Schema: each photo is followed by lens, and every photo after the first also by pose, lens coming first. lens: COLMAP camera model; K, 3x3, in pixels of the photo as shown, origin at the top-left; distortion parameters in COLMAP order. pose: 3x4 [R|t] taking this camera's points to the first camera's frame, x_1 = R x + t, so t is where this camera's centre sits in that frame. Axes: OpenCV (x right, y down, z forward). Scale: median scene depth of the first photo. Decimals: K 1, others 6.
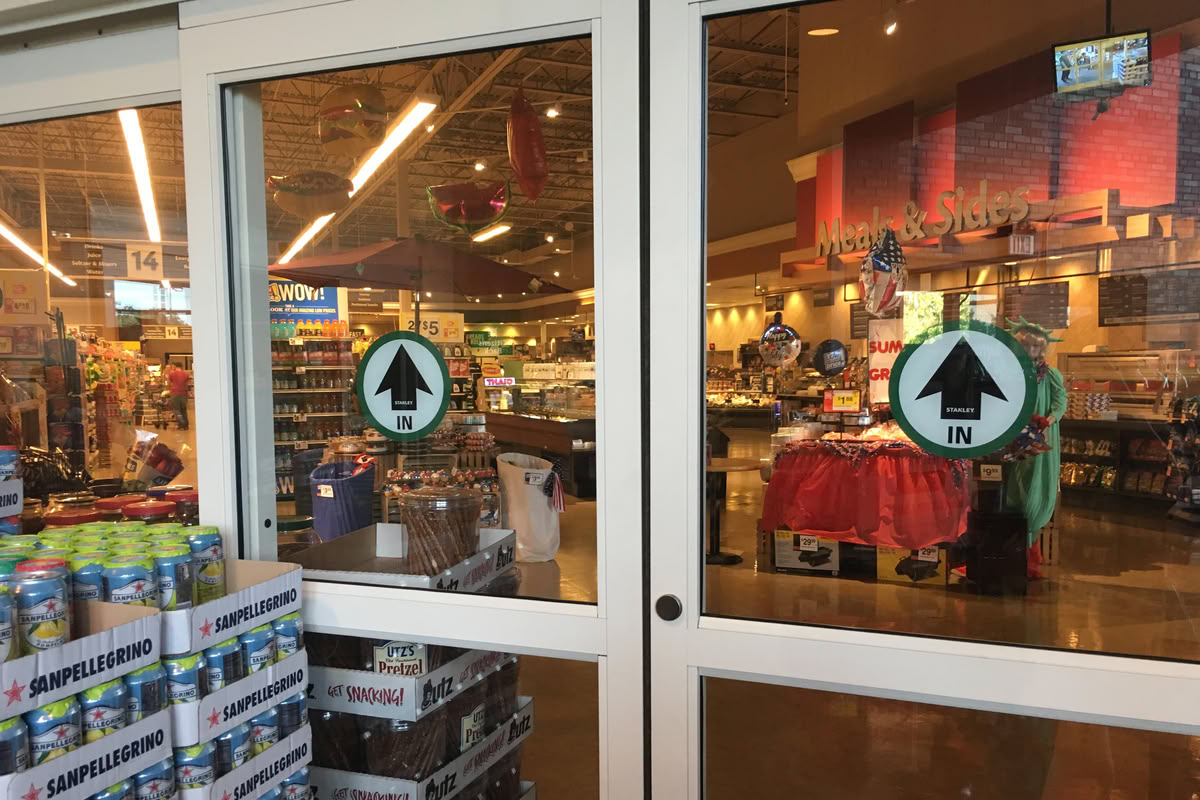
lens RADIAL K [[1024.8, 0, 601.2], [0, 1024.8, 452.1], [0, 0, 1]] dist [0.051925, -0.011814]
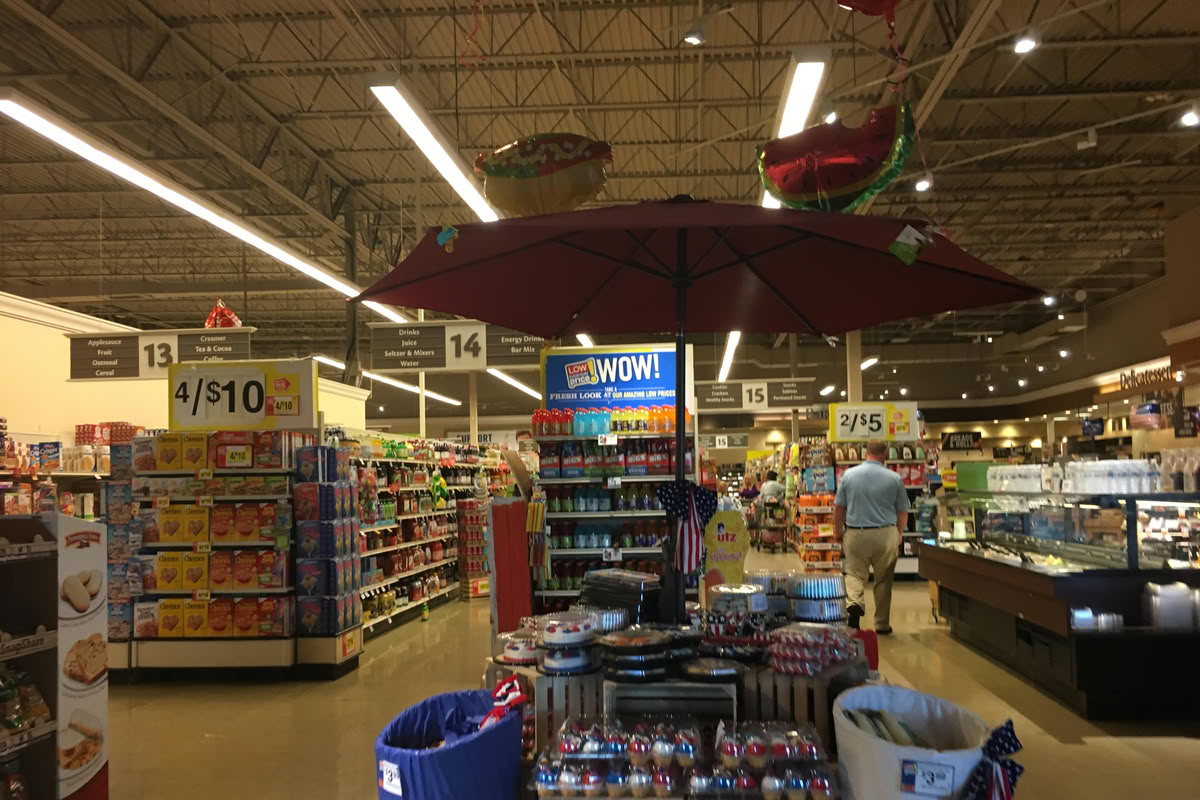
lens RADIAL K [[1011.9, 0, 607.3], [0, 1011.9, 444.5], [0, 0, 1]] dist [0.081870, -0.108808]
pose [[0.890129, -0.028997, -0.454786, 0.001149], [-0.022499, 0.993960, -0.107412, -0.034411], [0.455154, 0.105843, 0.884100, 0.426239]]
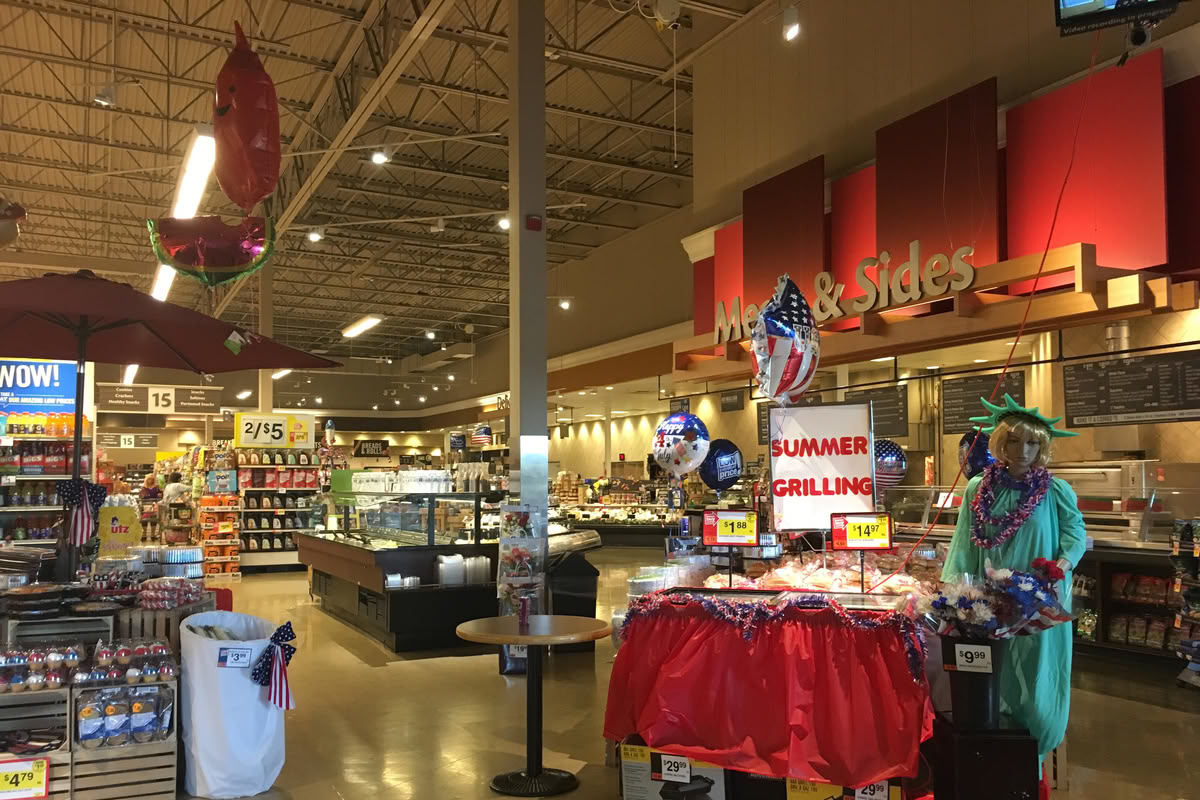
lens RADIAL K [[1011.9, 0, 607.3], [0, 1011.9, 444.5], [0, 0, 1]] dist [0.081870, -0.108808]
pose [[0.997132, 0.005487, 0.075485, 0.075135], [0.003350, 0.993191, -0.116448, -0.019520], [-0.075610, 0.116367, 0.990324, 0.253060]]
